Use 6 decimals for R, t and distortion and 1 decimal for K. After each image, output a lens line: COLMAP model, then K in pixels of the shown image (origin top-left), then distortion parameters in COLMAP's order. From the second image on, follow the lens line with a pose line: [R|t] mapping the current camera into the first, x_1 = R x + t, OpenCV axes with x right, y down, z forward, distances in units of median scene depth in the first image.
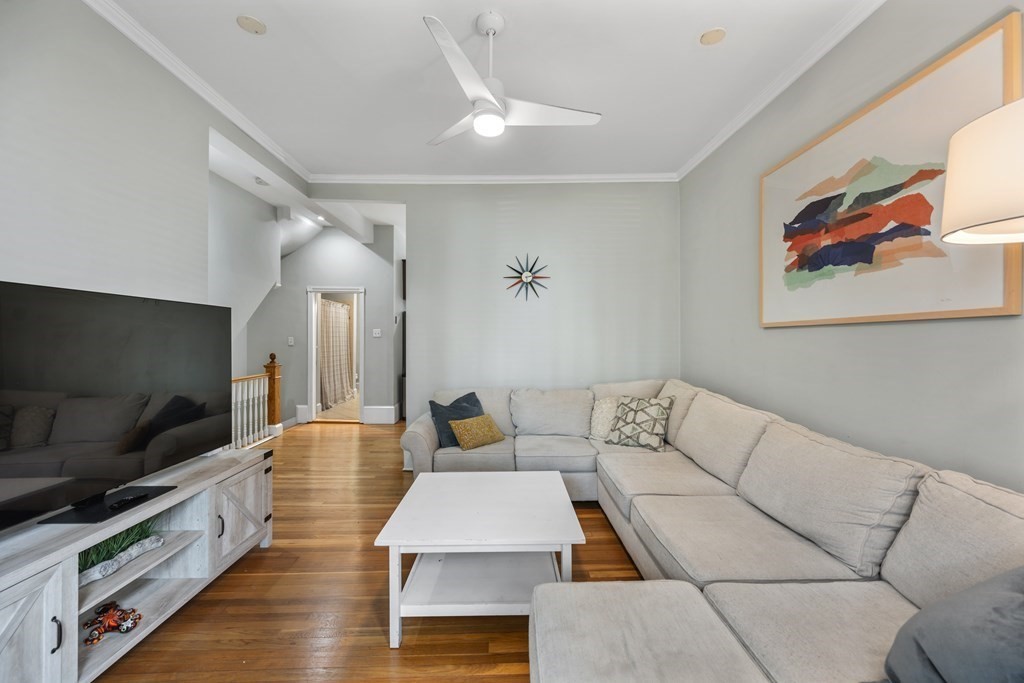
lens RADIAL K [[405.6, 0, 510.0], [0, 405.6, 336.9], [0, 0, 1]] dist [-0.002106, 0.000561]
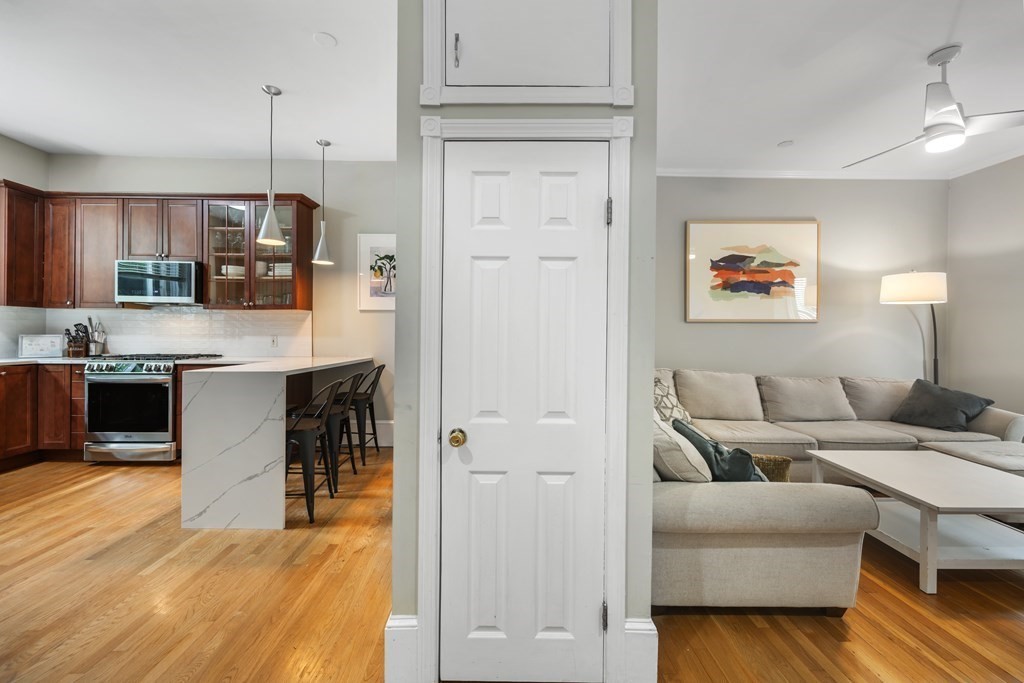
lens RADIAL K [[405.6, 0, 513.5], [0, 405.6, 331.0], [0, 0, 1]] dist [-0.002106, 0.000561]
pose [[0.000922, 0.003380, 0.999994, -1.160164], [-0.008425, 0.999959, -0.003372, 0.028385], [-0.999964, -0.008422, 0.000951, 2.146680]]
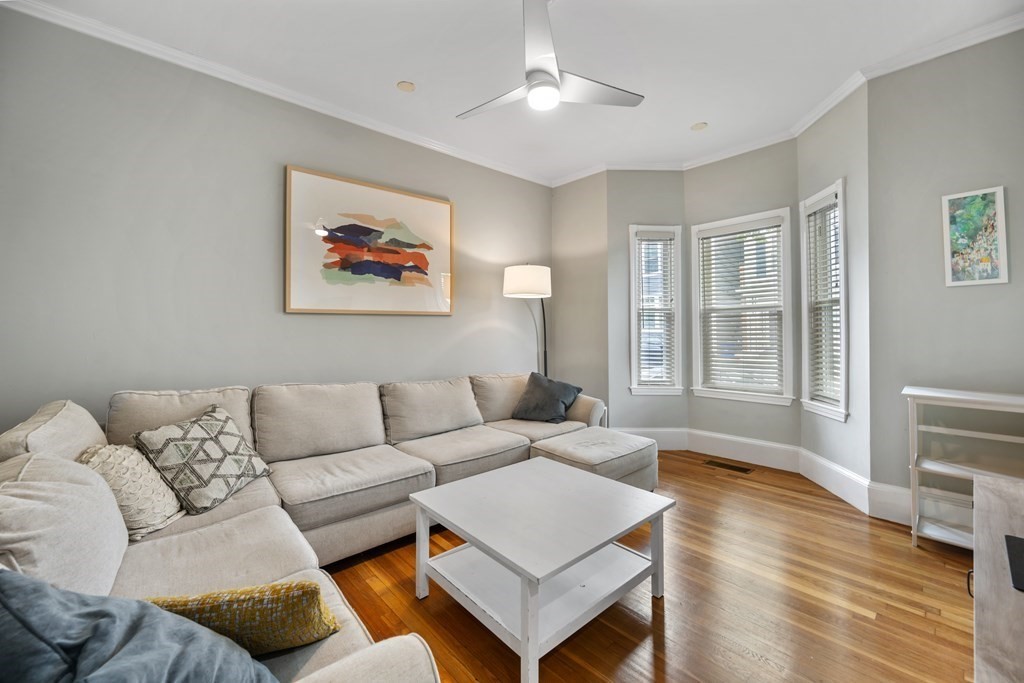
lens RADIAL K [[405.6, 0, 506.7], [0, 405.6, 329.6], [0, 0, 1]] dist [-0.002106, 0.000561]
pose [[-0.641840, 0.004437, 0.766825, -0.685446], [0.004620, 0.999987, -0.001919, 0.032051], [-0.766824, 0.002311, -0.641853, 1.611459]]
